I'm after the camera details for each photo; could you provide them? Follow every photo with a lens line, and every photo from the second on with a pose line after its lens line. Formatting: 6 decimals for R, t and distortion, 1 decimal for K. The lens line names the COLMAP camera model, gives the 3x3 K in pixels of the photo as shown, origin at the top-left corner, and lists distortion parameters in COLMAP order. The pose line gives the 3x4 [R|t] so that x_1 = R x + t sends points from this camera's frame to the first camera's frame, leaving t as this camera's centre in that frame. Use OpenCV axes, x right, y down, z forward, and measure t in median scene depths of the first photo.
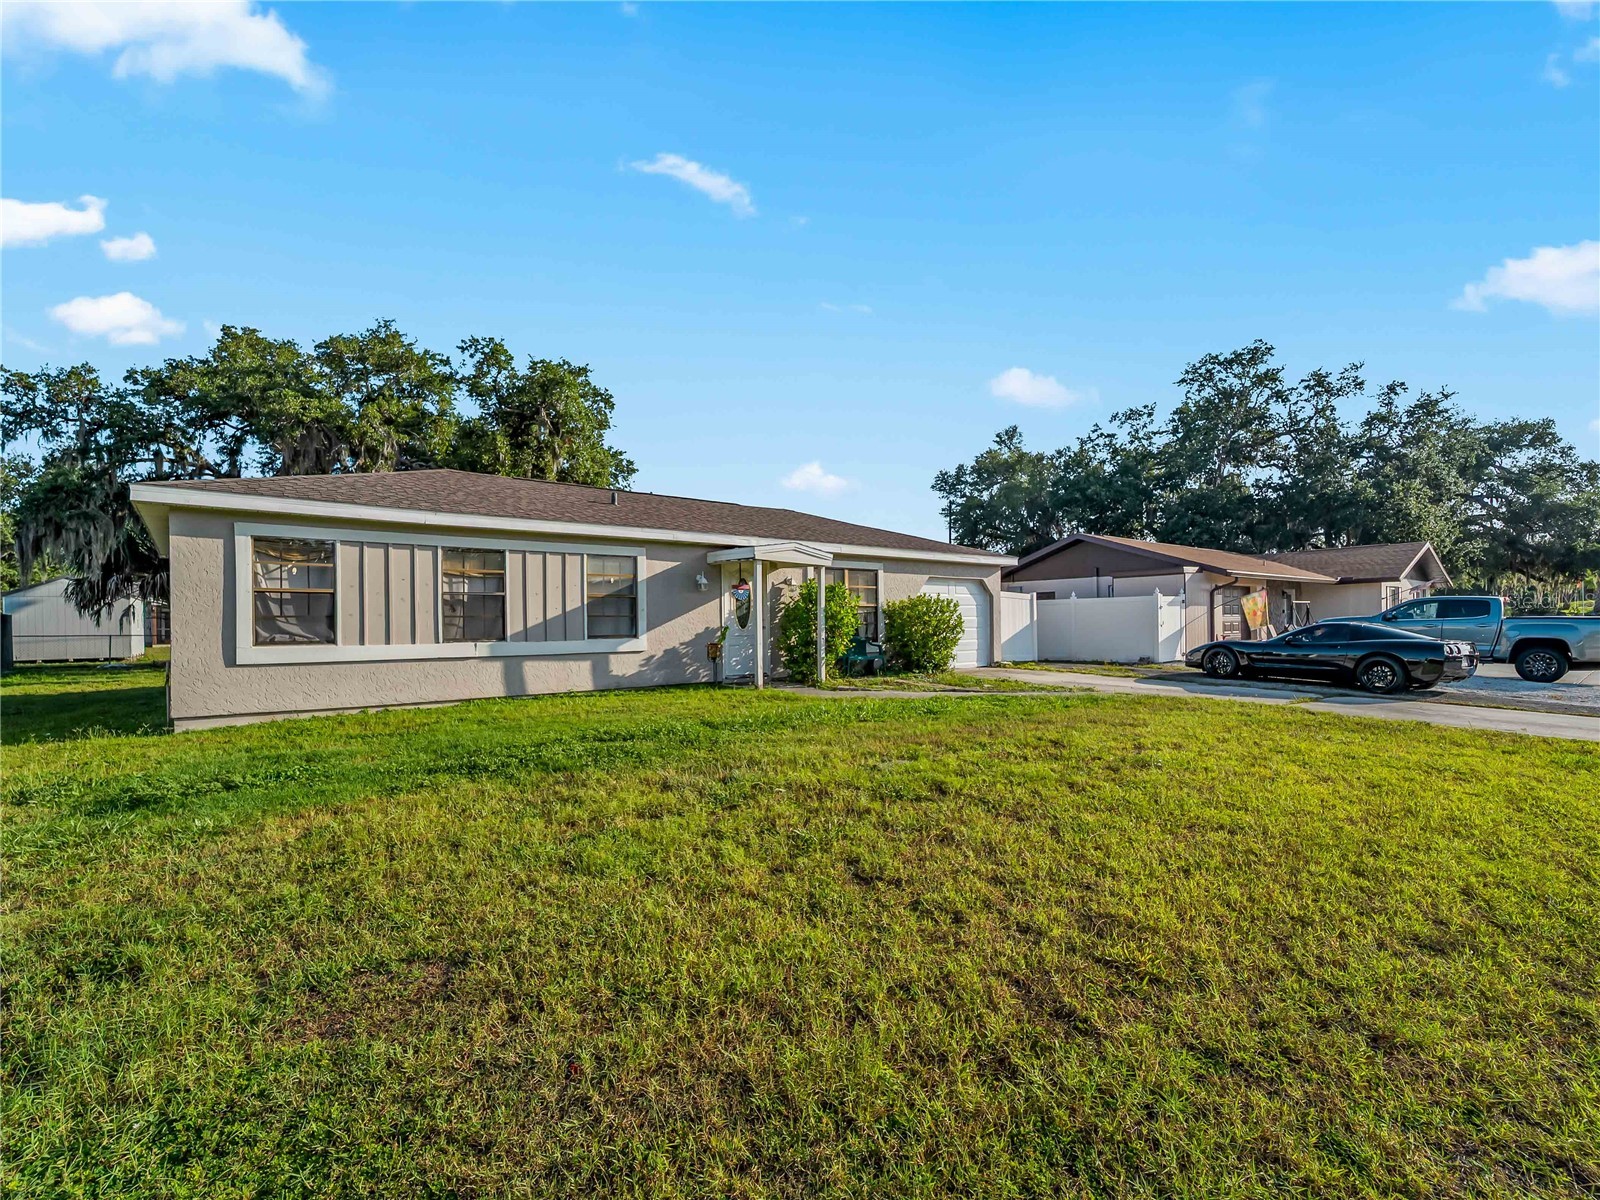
lens RADIAL K [[730.7, 0, 807.9], [0, 730.7, 613.3], [0, 0, 1]] dist [0.005185, -0.002094]
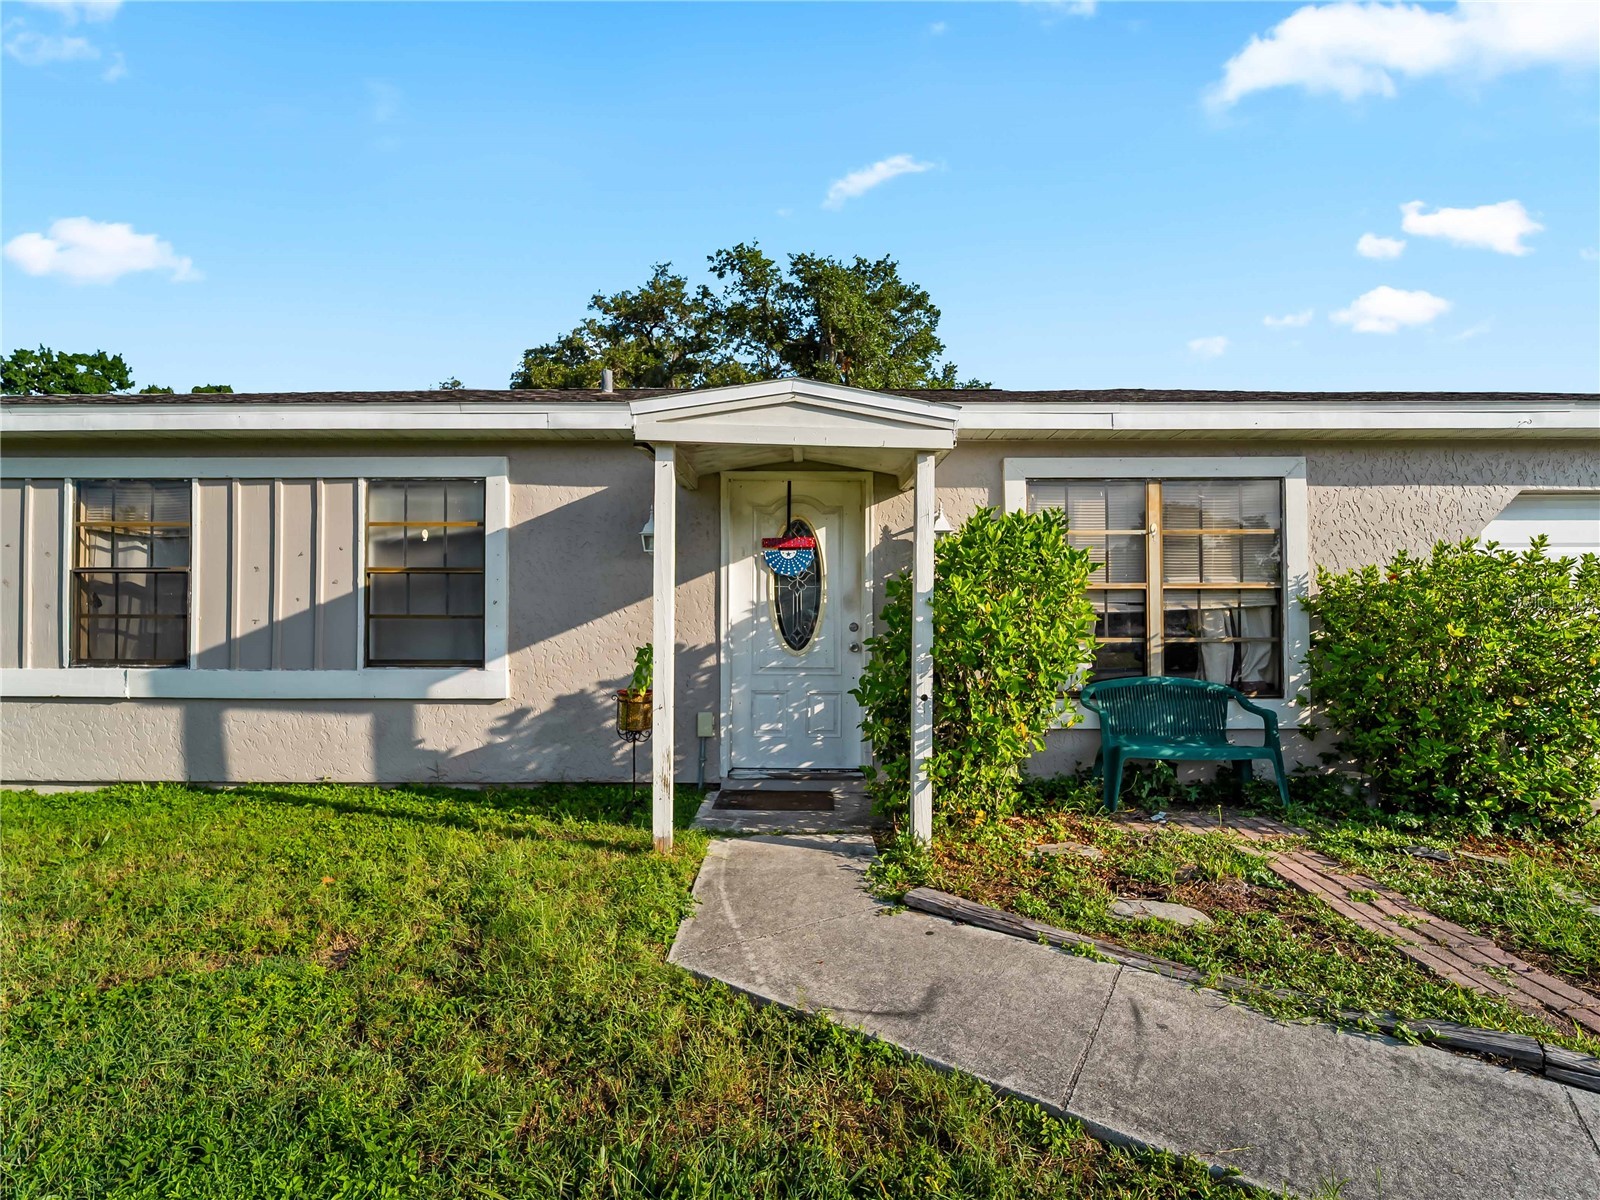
lens RADIAL K [[730.7, 0, 804.1], [0, 730.7, 599.5], [0, 0, 1]] dist [0.005185, -0.002094]
pose [[0.764566, -0.005607, -0.644521, 0.185783], [-0.000755, 0.999954, -0.009595, -0.001961], [0.644545, 0.007823, 0.764527, 0.790063]]
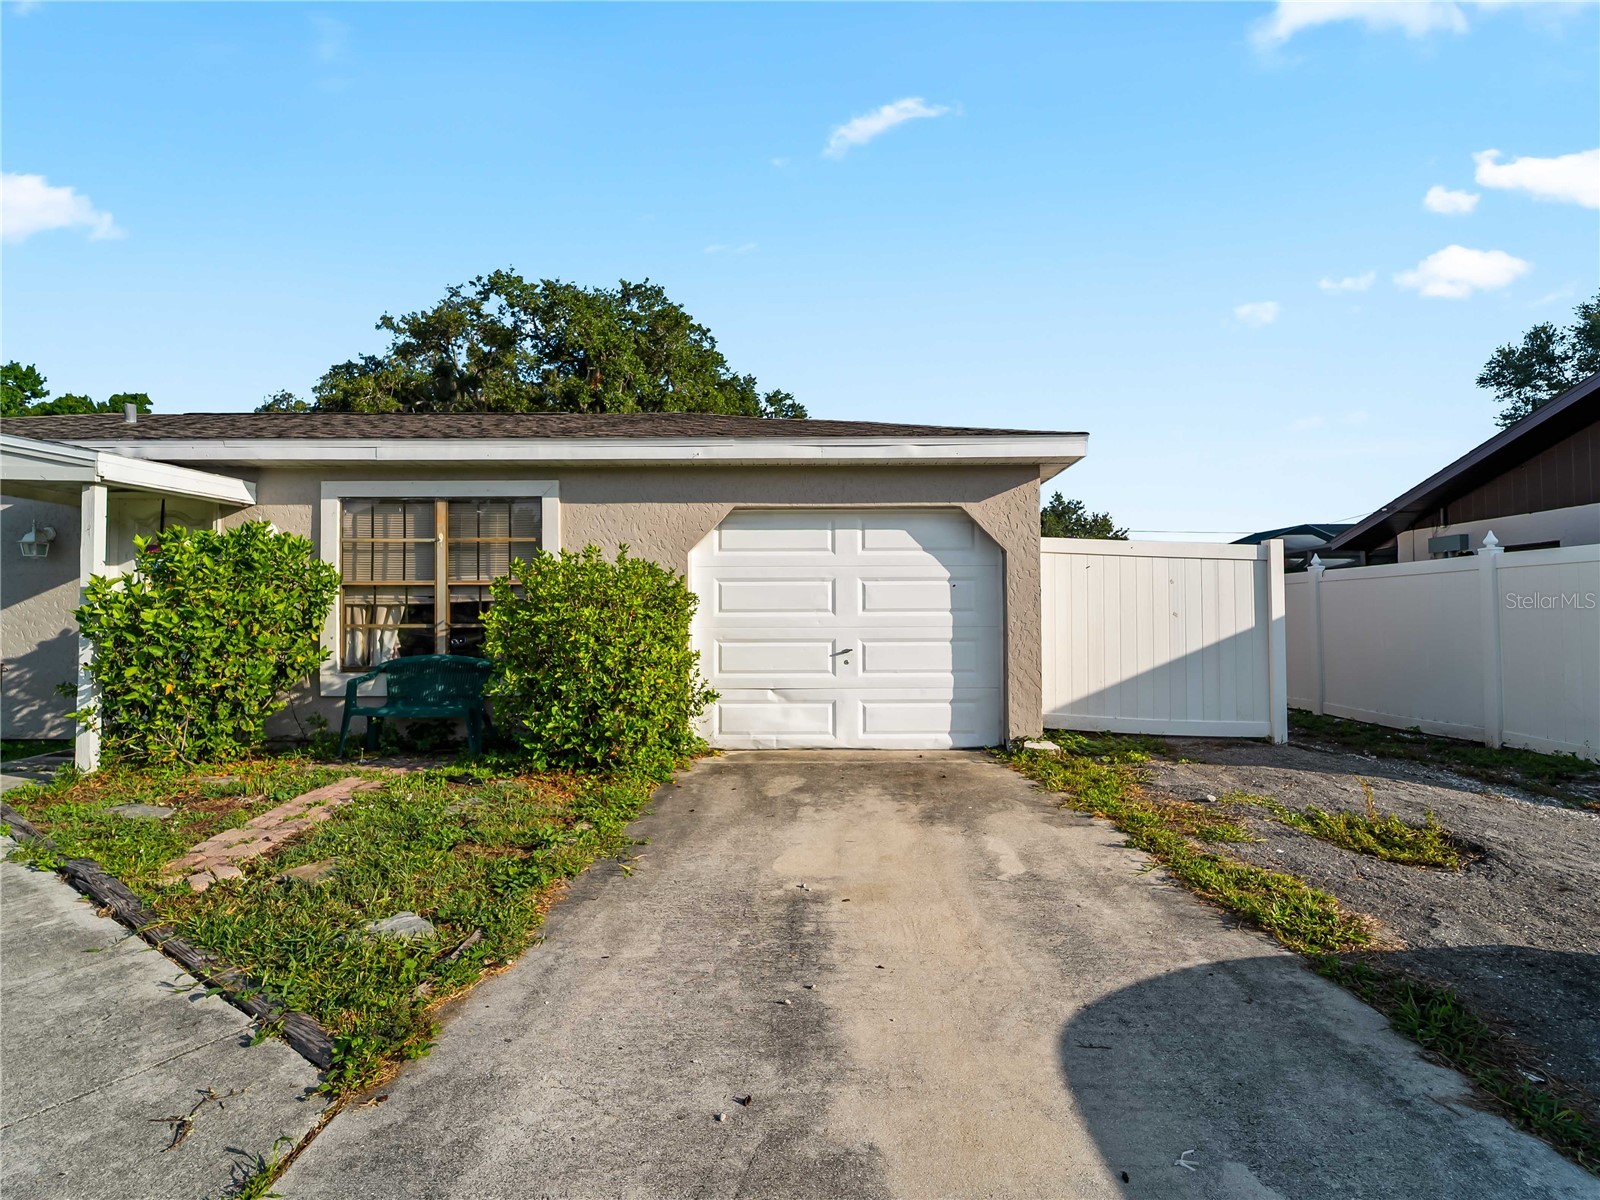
lens RADIAL K [[730.7, 0, 803.3], [0, 730.7, 592.6], [0, 0, 1]] dist [0.005185, -0.002094]
pose [[0.761471, -0.012093, -0.648086, 0.618643], [0.002305, 0.999870, -0.015948, 0.002182], [0.648194, 0.010650, 0.761400, 1.010680]]
